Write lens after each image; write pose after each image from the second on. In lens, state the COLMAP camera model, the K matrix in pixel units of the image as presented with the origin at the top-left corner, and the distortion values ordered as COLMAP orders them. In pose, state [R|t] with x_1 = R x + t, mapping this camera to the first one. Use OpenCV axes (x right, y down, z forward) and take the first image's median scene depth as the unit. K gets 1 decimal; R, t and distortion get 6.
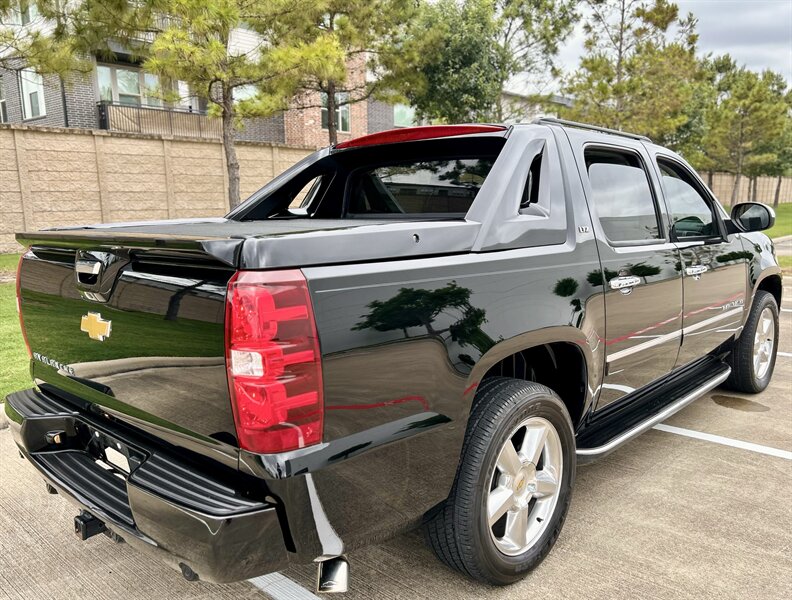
lens RADIAL K [[630.4, 0, 415.8], [0, 630.4, 329.3], [0, 0, 1]] dist [0.041389, -0.045086]
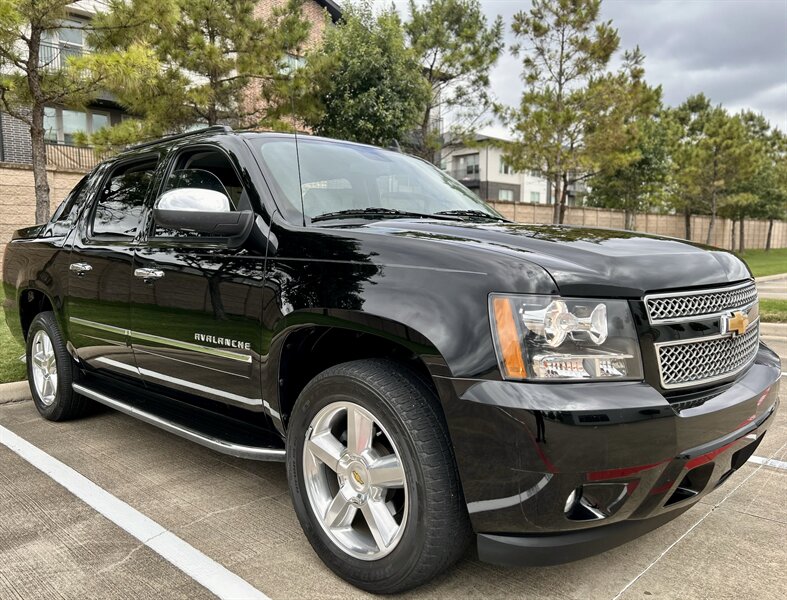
lens RADIAL K [[626.4, 0, 392.4], [0, 626.4, 310.5], [0, 0, 1]] dist [0.041389, -0.045086]
pose [[0.998504, 0.005962, -0.054359, 0.097060], [-0.011375, 0.994942, -0.099806, -0.001353], [0.053489, 0.100275, 0.993521, 0.062942]]
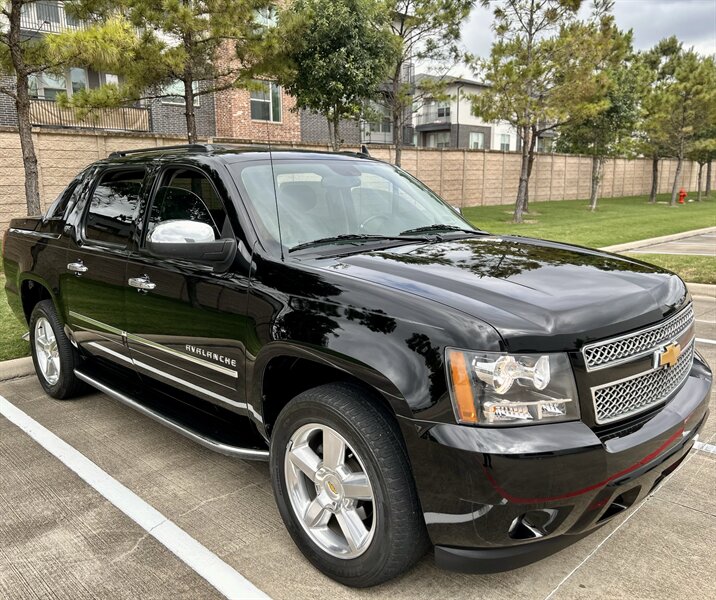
lens RADIAL K [[604.3, 0, 353.7], [0, 604.3, 302.5], [0, 0, 1]] dist [0.040057, -0.040344]
pose [[0.997365, 0.006415, -0.072260, 0.097866], [-0.007332, 0.999896, -0.012426, -0.015280], [0.072173, 0.012923, 0.997308, 0.054728]]
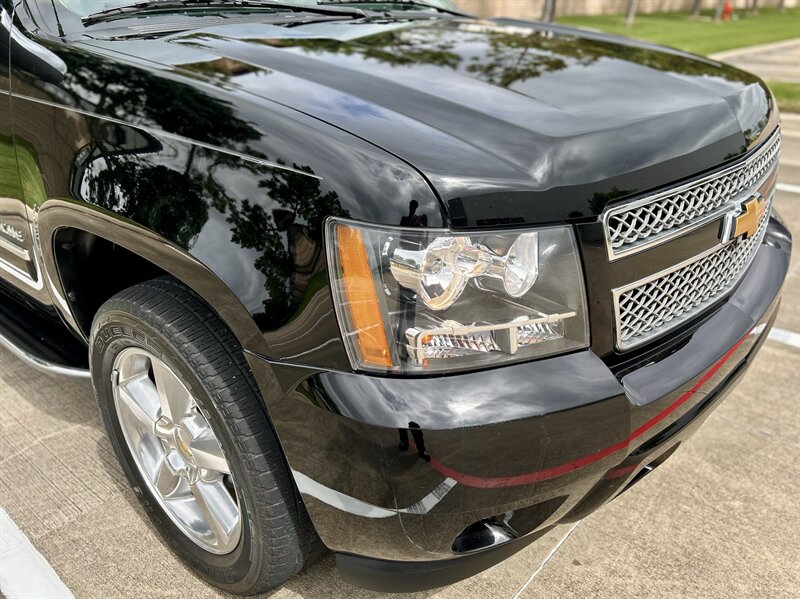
lens RADIAL K [[642.0, 0, 426.5], [0, 642.0, 325.7], [0, 0, 1]] dist [0.053368, -0.031111]
pose [[0.999661, -0.002853, 0.025864, 0.109204], [-0.004101, 0.964278, 0.264860, -0.014672], [-0.025696, -0.264876, 0.963940, 0.093571]]
